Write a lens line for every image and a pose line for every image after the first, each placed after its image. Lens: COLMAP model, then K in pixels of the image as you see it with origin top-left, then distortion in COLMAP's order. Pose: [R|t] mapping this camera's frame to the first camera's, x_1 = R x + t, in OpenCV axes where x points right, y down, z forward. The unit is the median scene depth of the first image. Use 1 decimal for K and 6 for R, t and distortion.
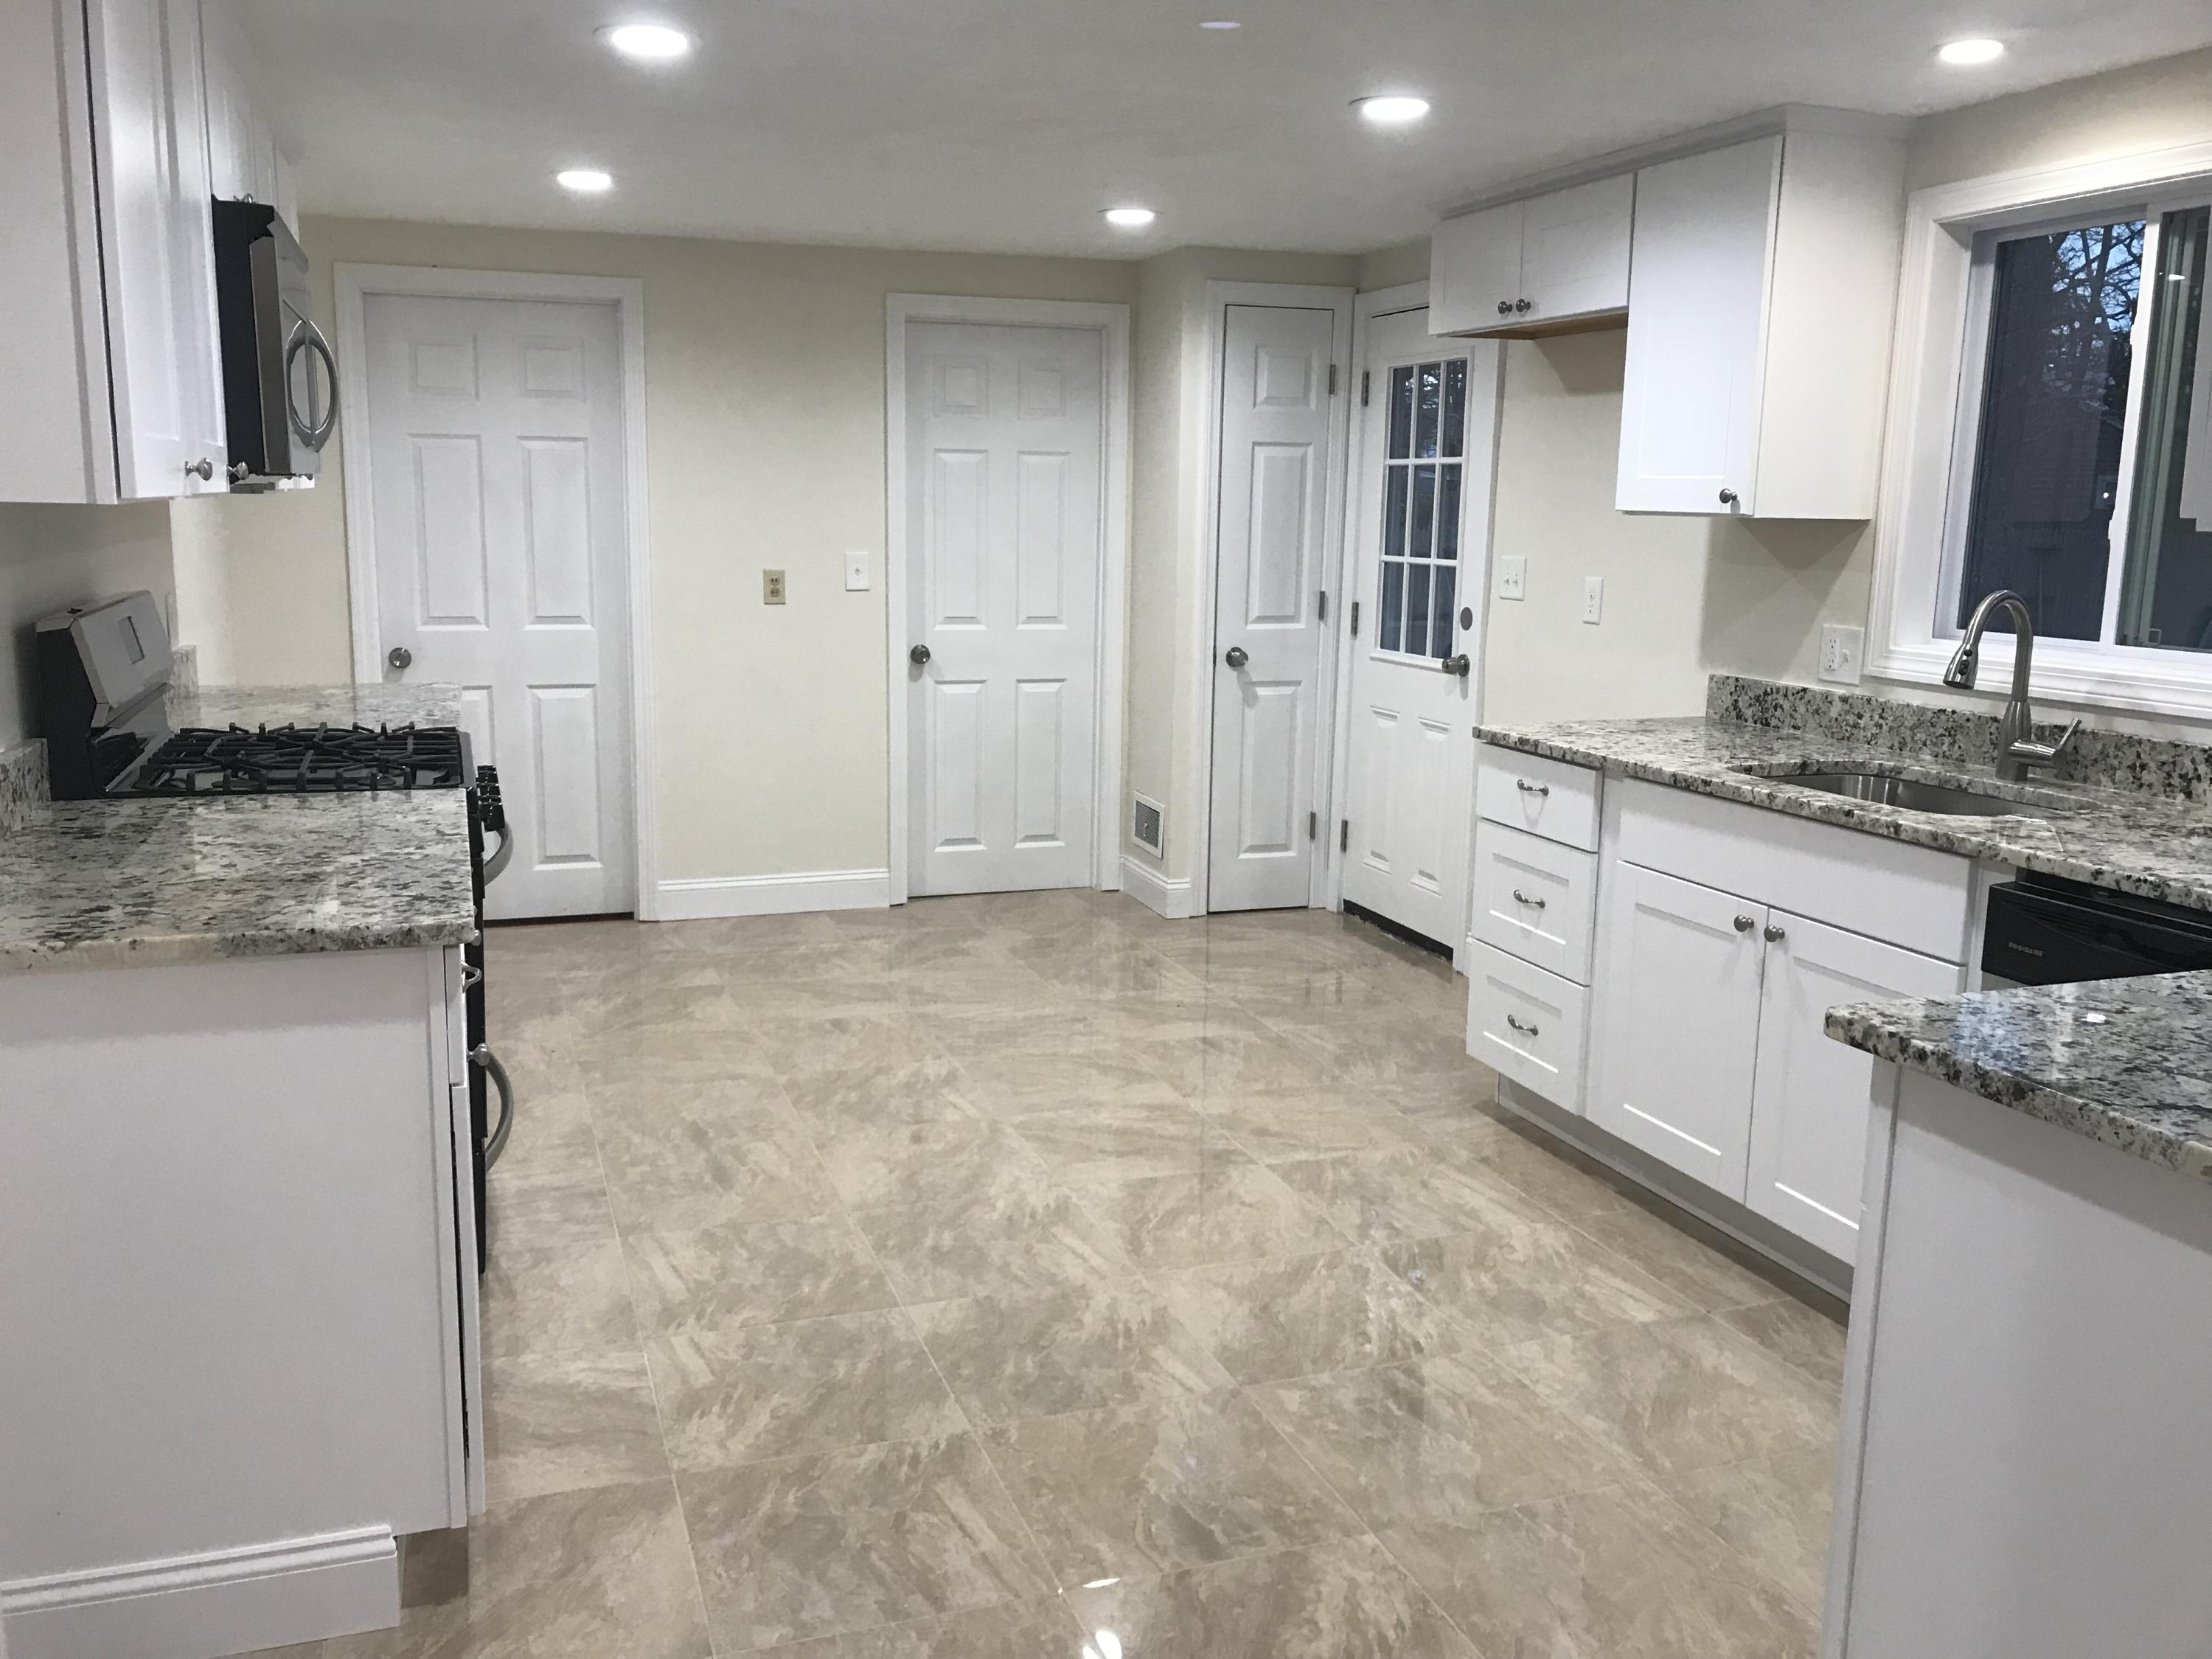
lens RADIAL K [[1811.1, 0, 1062.6], [0, 1811.1, 838.5], [0, 0, 1]] dist [0.044567, -0.049527]
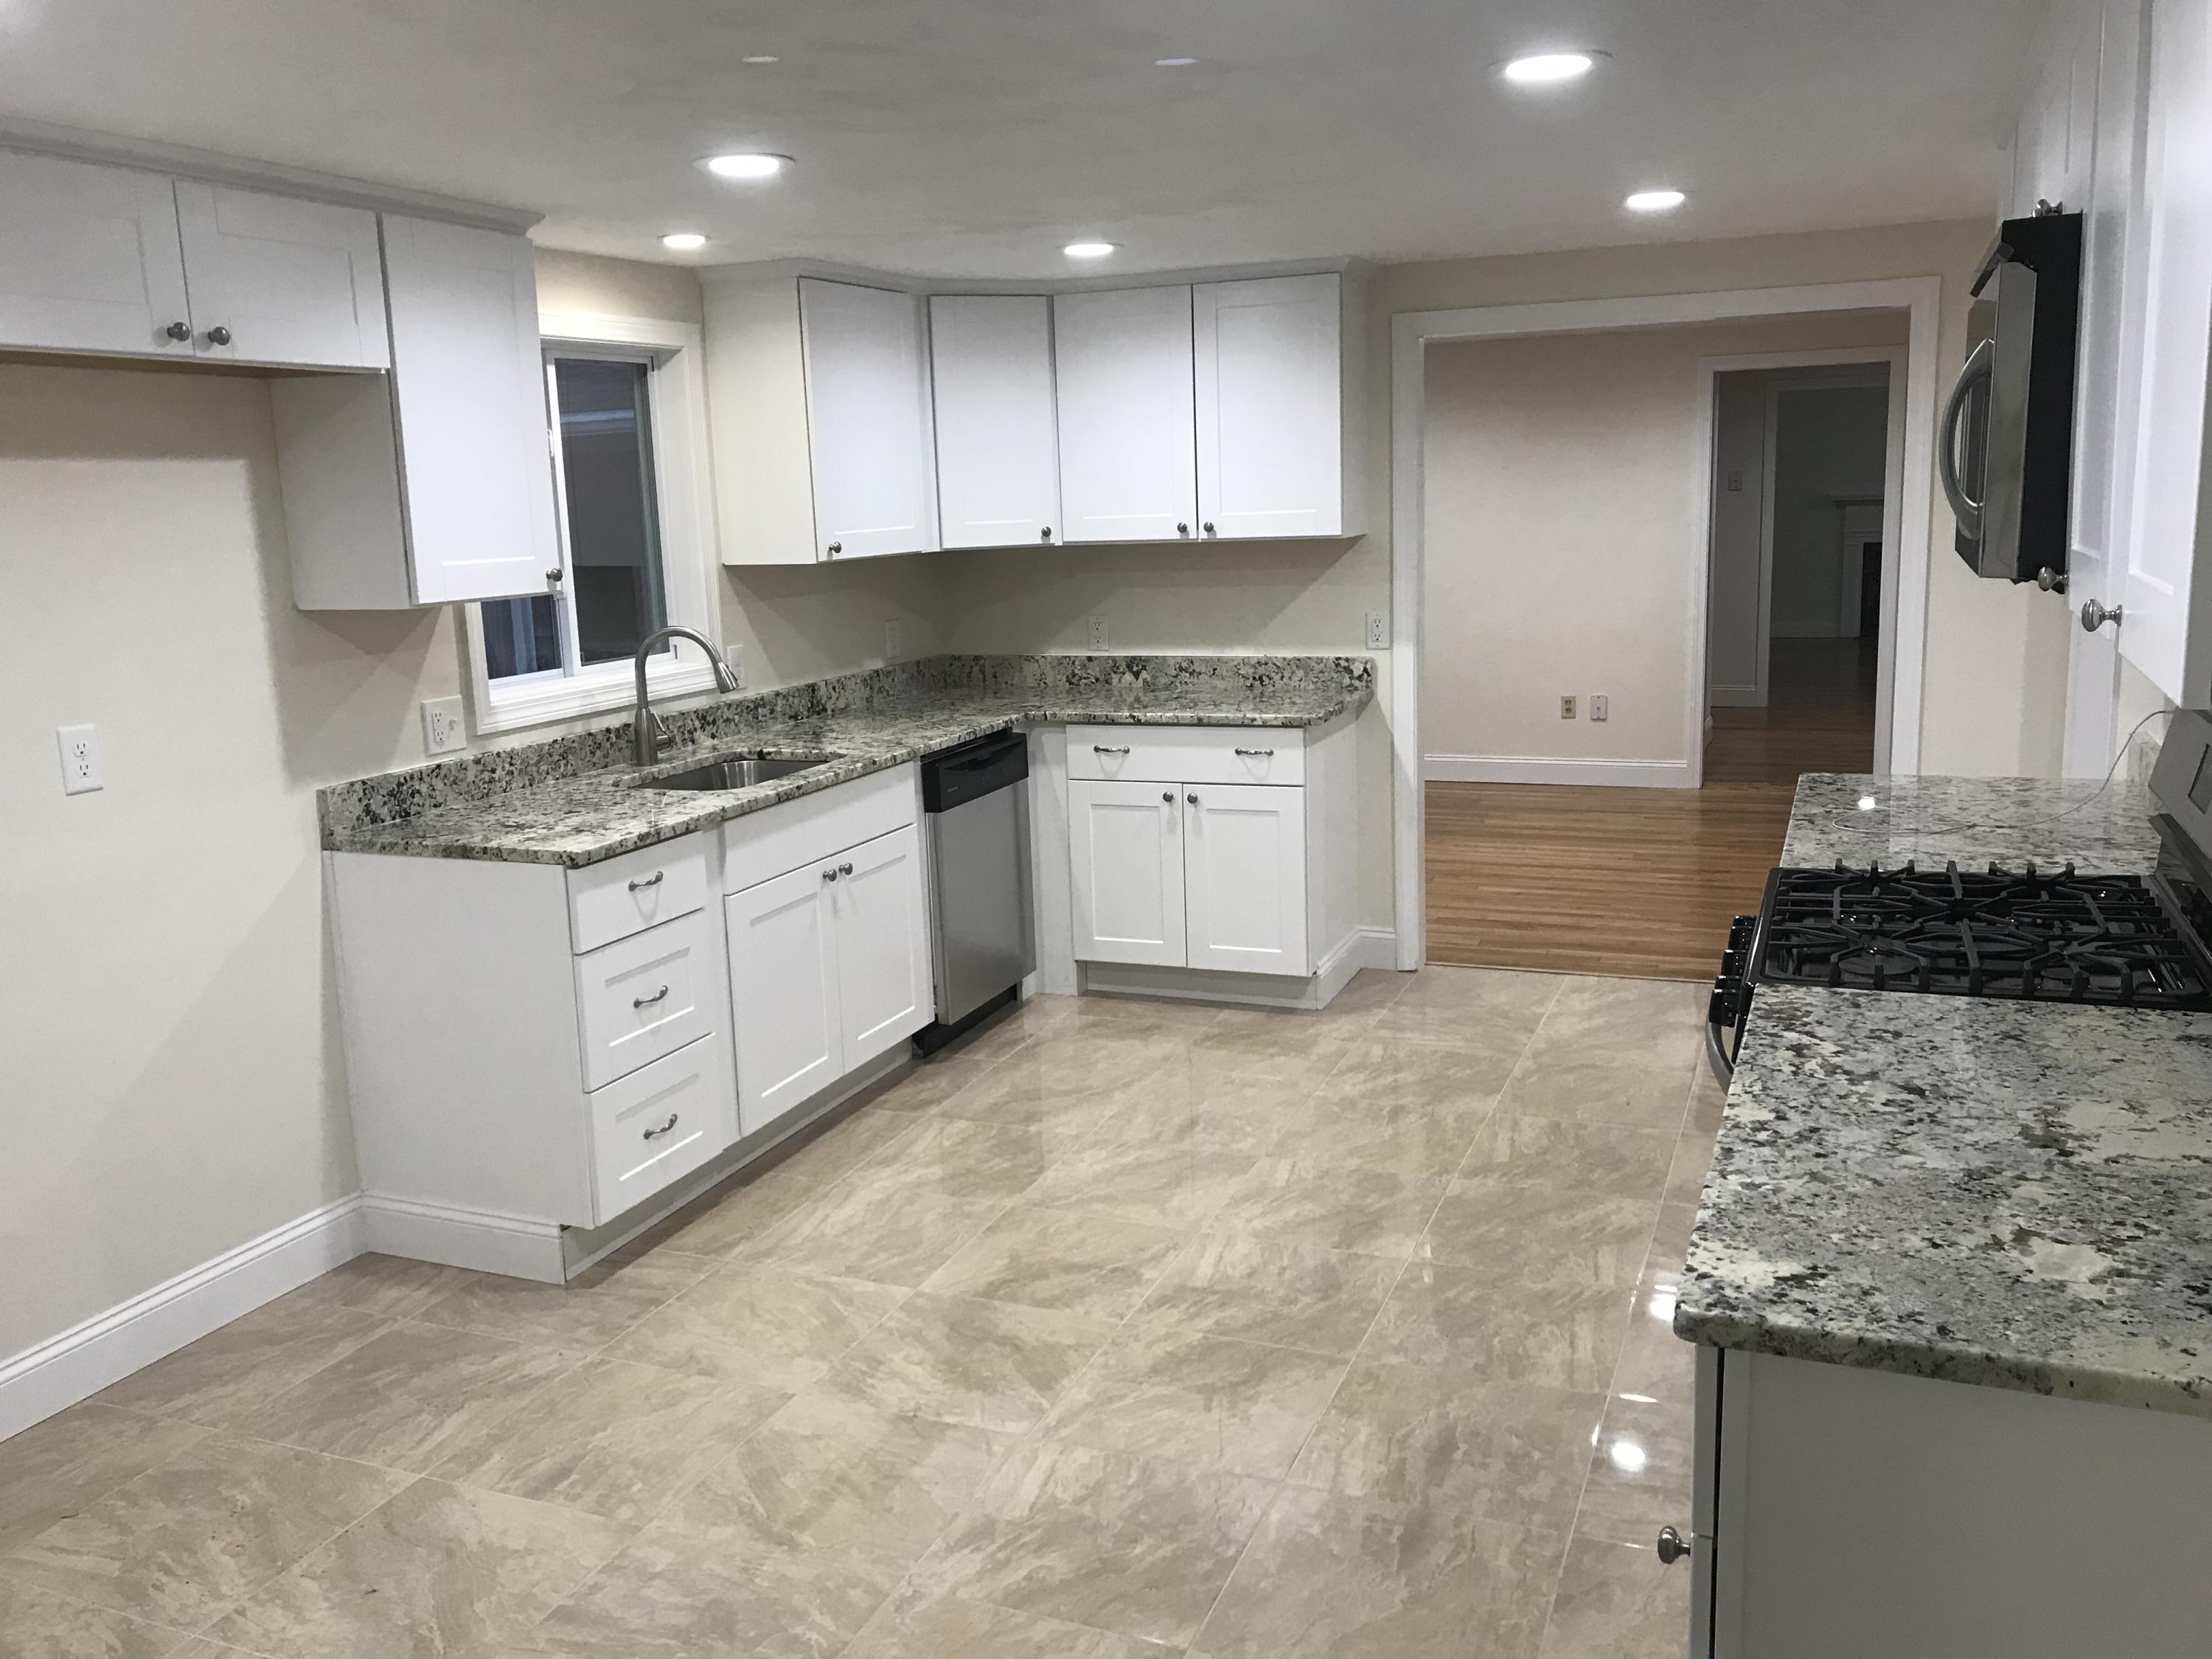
lens RADIAL K [[1811.1, 0, 1097.3], [0, 1811.1, 827.1], [0, 0, 1]] dist [0.044567, -0.049527]
pose [[-0.756400, -0.110176, 0.644763, -0.527733], [0.144886, 0.933007, 0.329403, -0.330772], [-0.637861, 0.342577, -0.689764, 1.476745]]
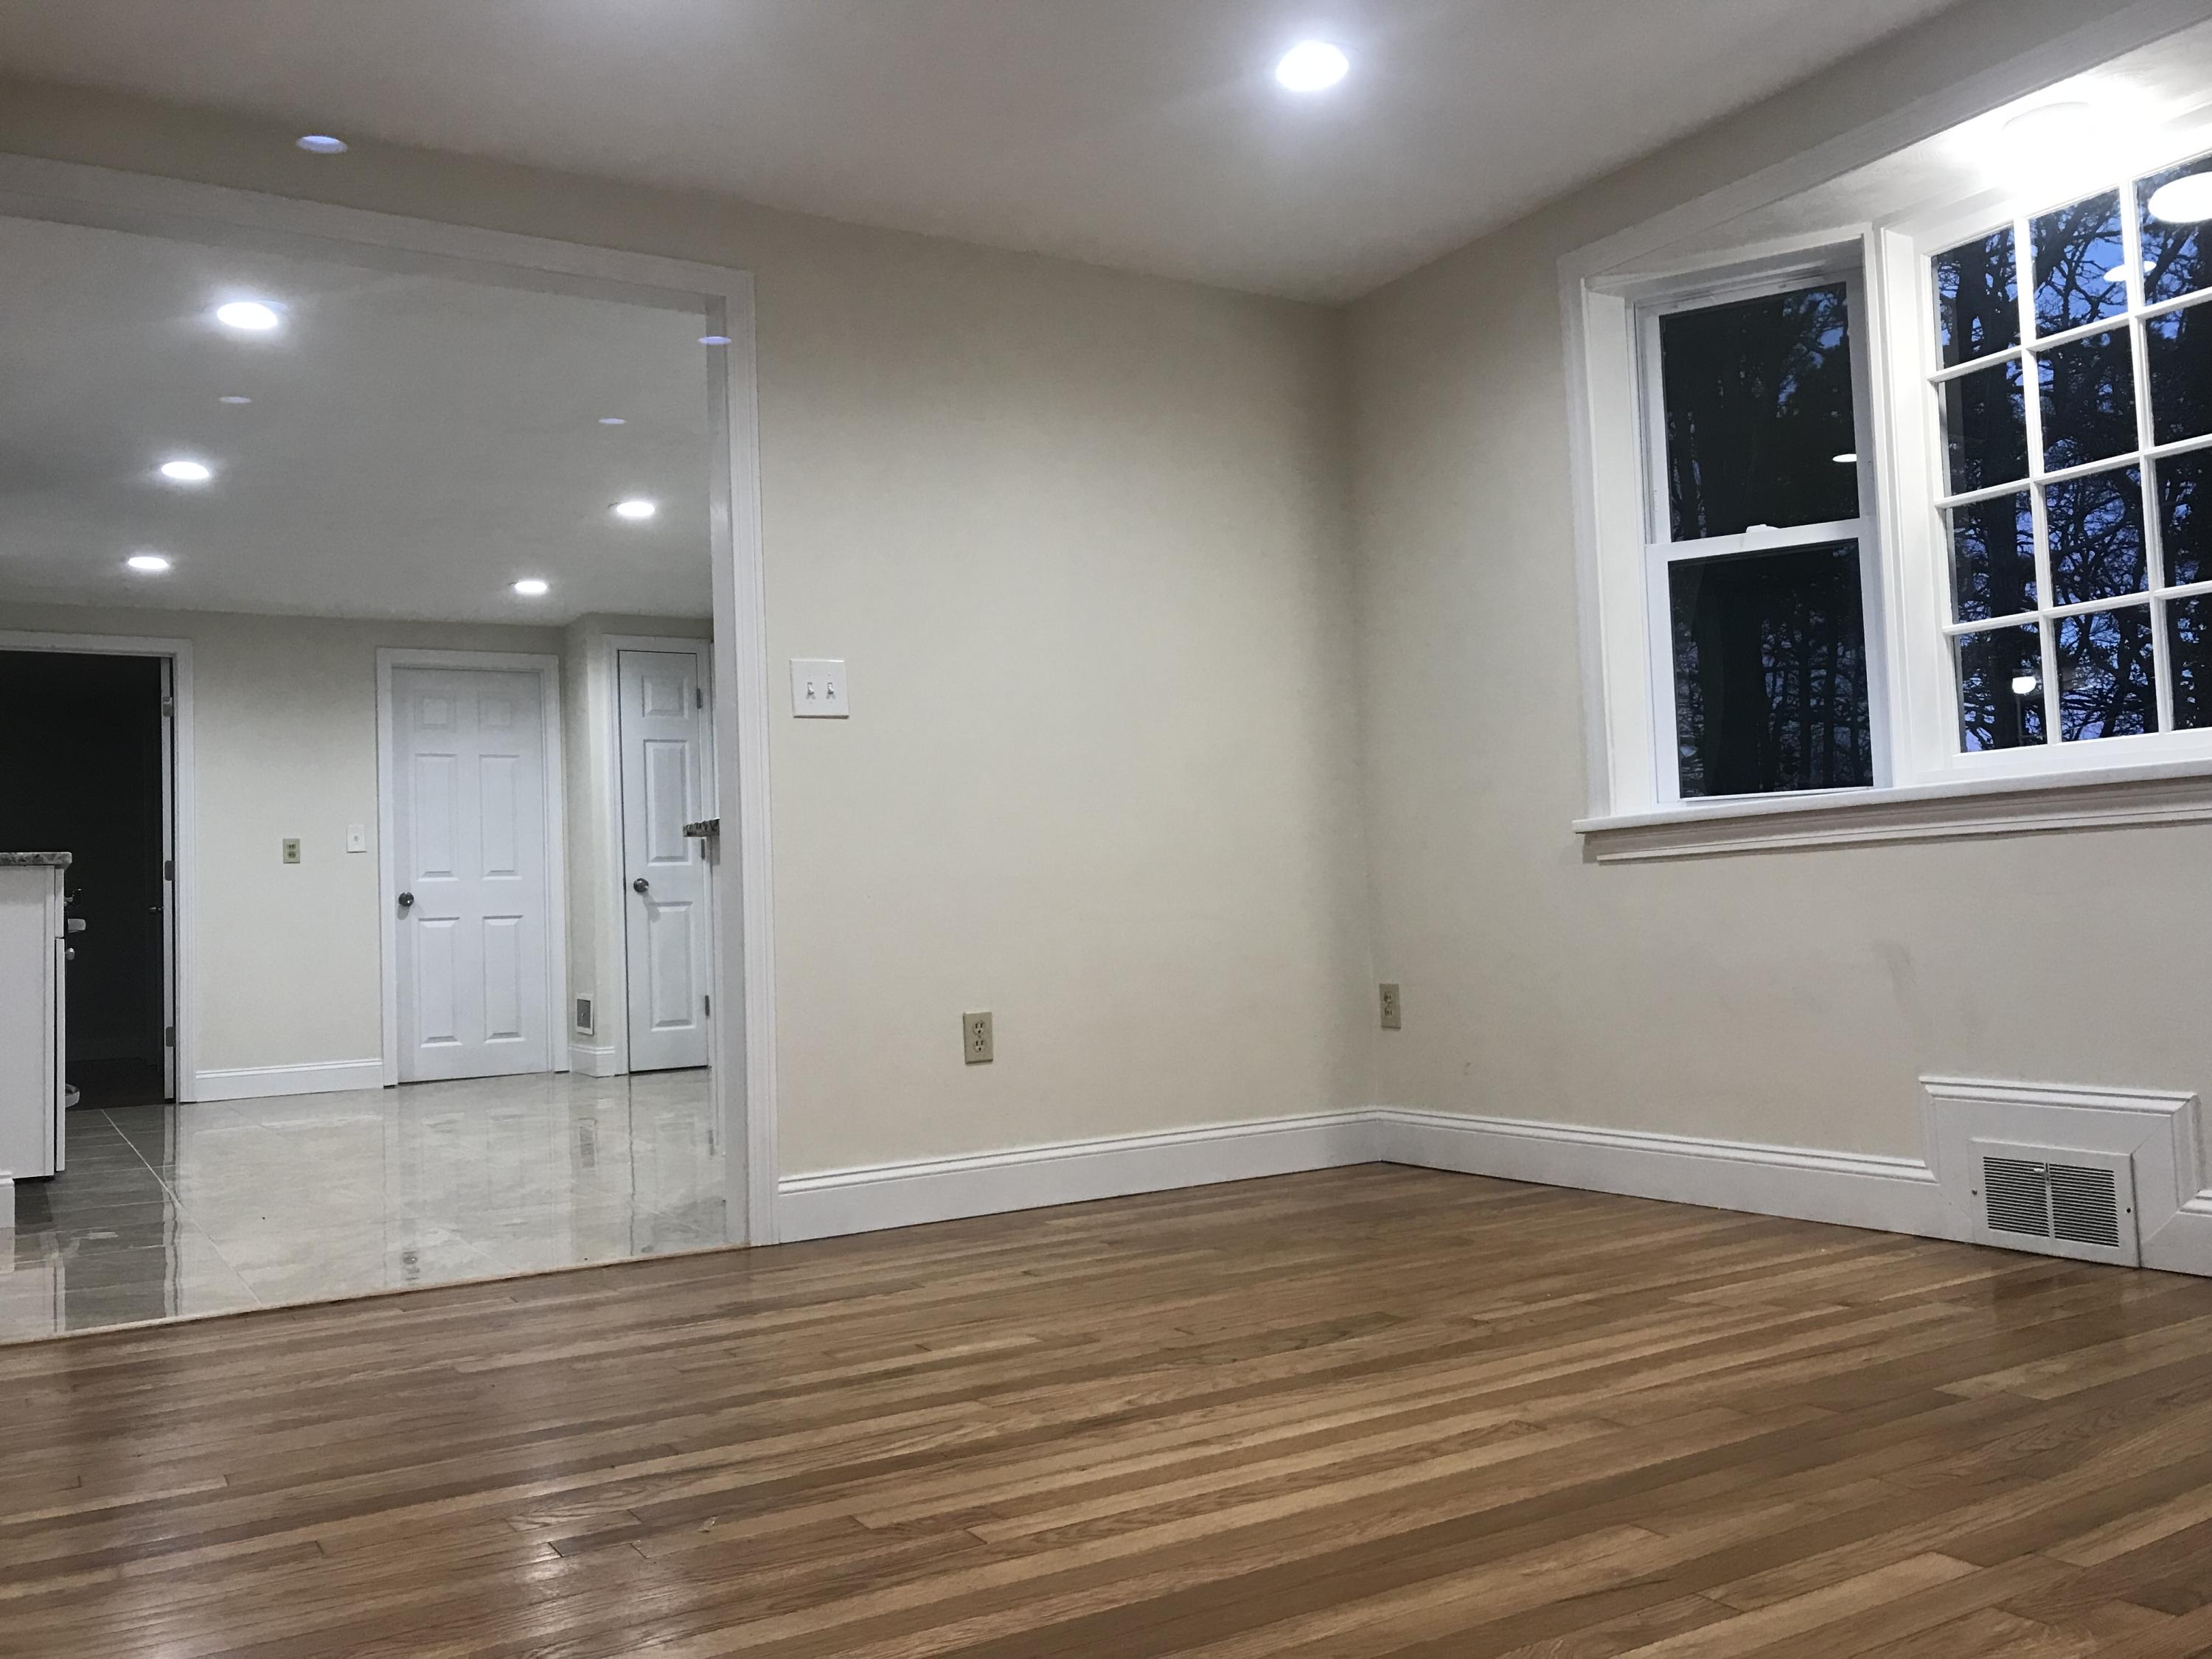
lens RADIAL K [[1811.1, 0, 1090.6], [0, 1811.1, 814.5], [0, 0, 1]] dist [0.044567, -0.049527]
pose [[0.973365, -0.039072, 0.225908, 0.192007], [0.095986, 0.964303, -0.246793, 0.373532], [-0.208201, 0.261903, 0.942369, -0.697406]]
